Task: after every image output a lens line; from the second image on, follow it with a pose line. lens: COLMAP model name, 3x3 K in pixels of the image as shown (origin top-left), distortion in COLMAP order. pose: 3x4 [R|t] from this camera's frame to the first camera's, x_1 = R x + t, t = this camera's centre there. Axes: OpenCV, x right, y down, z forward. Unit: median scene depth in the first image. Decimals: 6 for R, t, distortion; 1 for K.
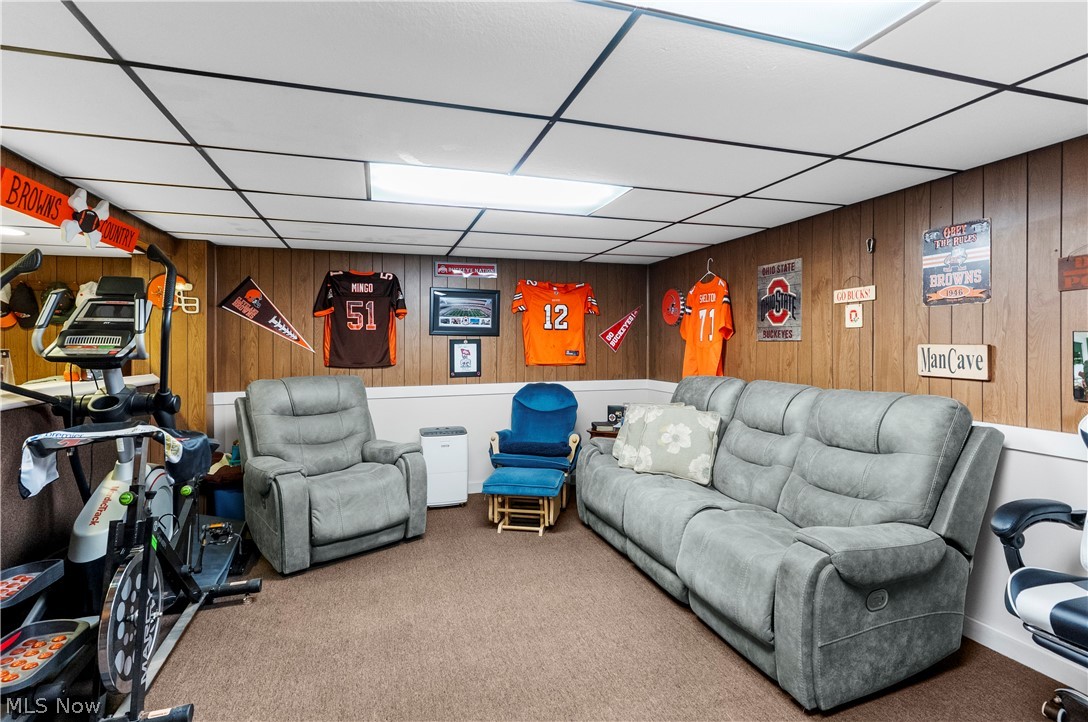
lens RADIAL K [[531.1, 0, 541.9], [0, 531.1, 357.3], [0, 0, 1]] dist [-0.000288, -0.000066]
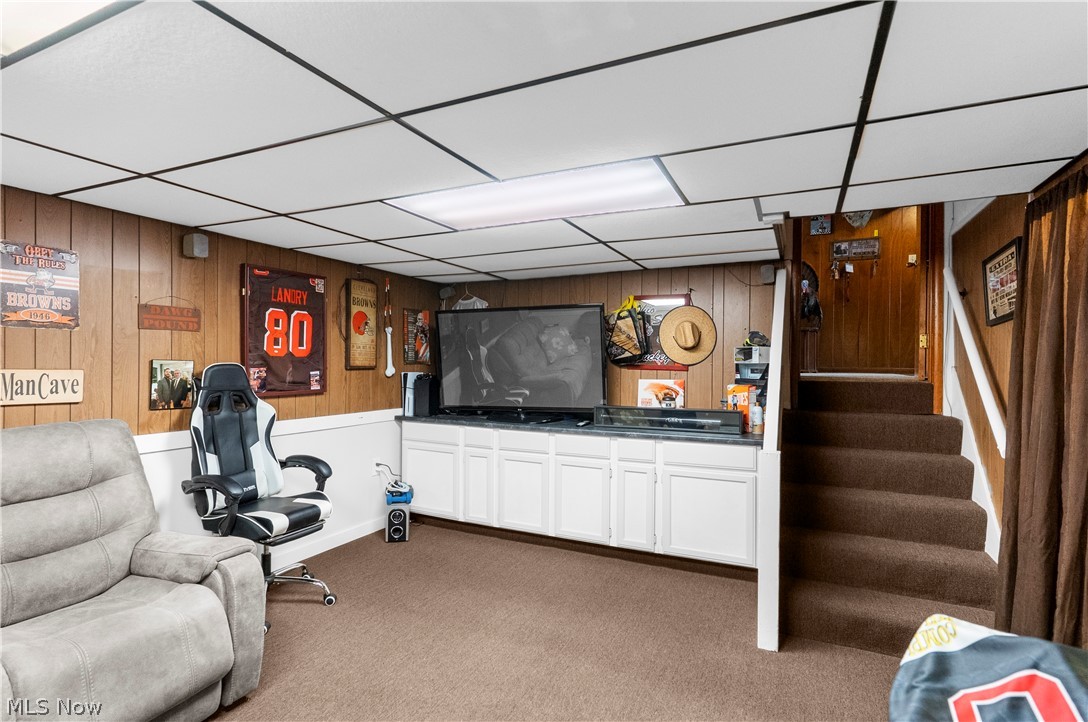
lens RADIAL K [[531.1, 0, 541.9], [0, 531.1, 357.3], [0, 0, 1]] dist [-0.000288, -0.000066]
pose [[-0.728914, -0.006148, 0.684578, -0.573544], [-0.000678, 0.999966, 0.008258, -0.056704], [-0.684605, 0.005555, -0.728893, 1.117225]]
